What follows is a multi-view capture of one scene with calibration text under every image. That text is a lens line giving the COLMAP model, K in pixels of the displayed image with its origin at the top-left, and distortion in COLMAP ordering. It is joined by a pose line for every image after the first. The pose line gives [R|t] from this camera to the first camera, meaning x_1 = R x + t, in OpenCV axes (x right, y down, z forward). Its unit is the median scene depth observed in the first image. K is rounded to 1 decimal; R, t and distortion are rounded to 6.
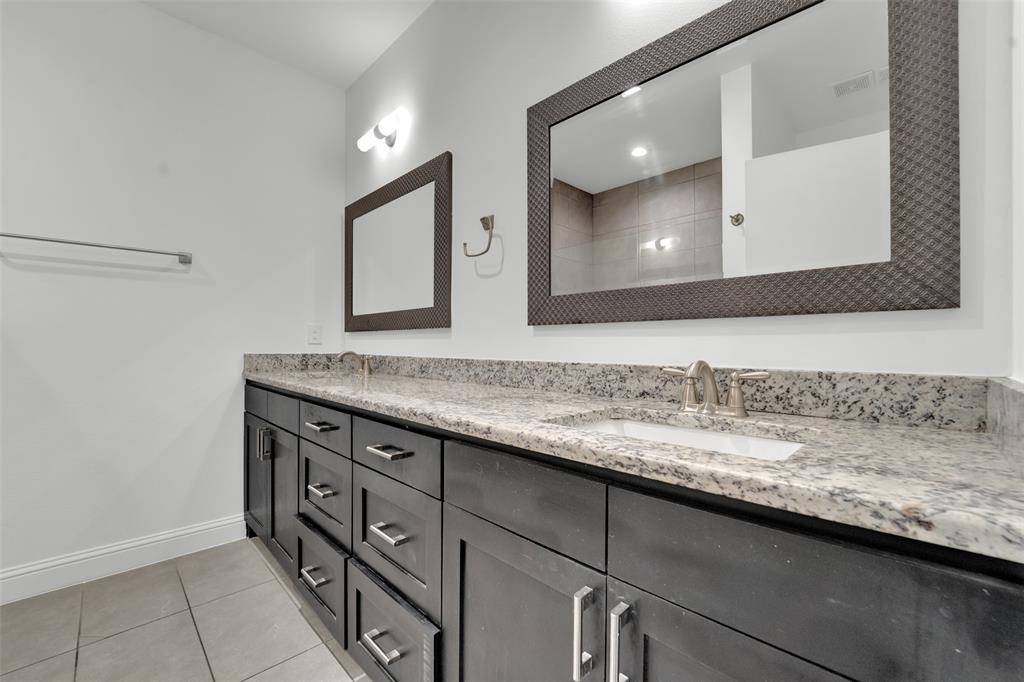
lens RADIAL K [[423.0, 0, 512.0], [0, 423.0, 341.0], [0, 0, 1]] dist [-0.000220, 0.000002]
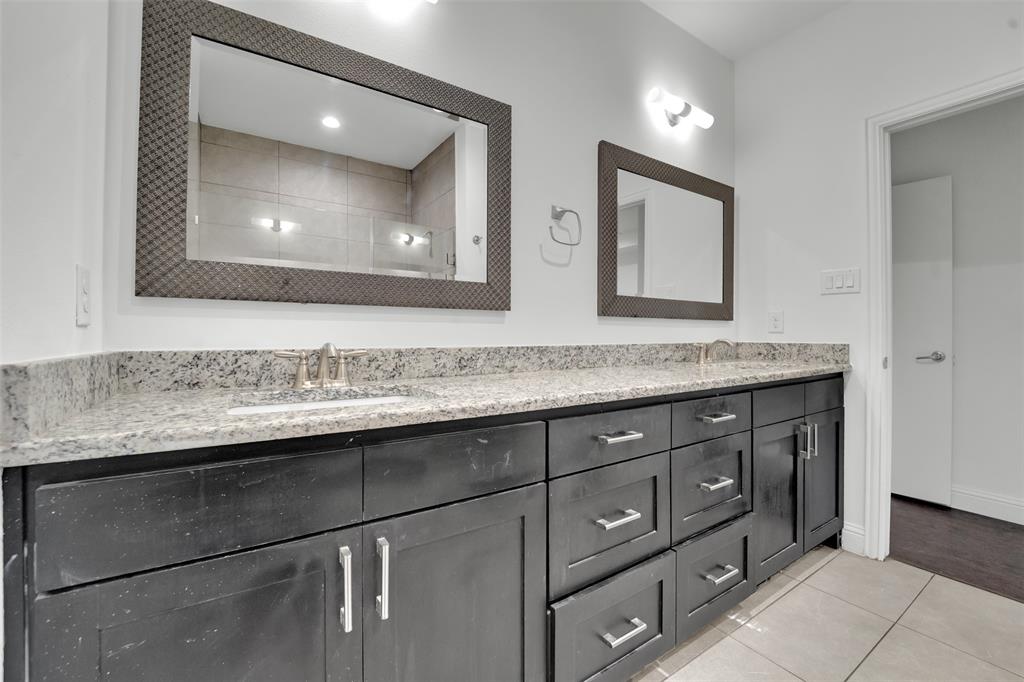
lens RADIAL K [[430.4, 0, 514.6], [0, 430.4, 329.1], [0, 0, 1]] dist [-0.001231, -0.000024]
pose [[0.184715, 0.005533, 0.982777, -1.094208], [-0.014232, 0.999894, -0.002954, 0.008102], [-0.982689, -0.013442, 0.184774, 0.897413]]
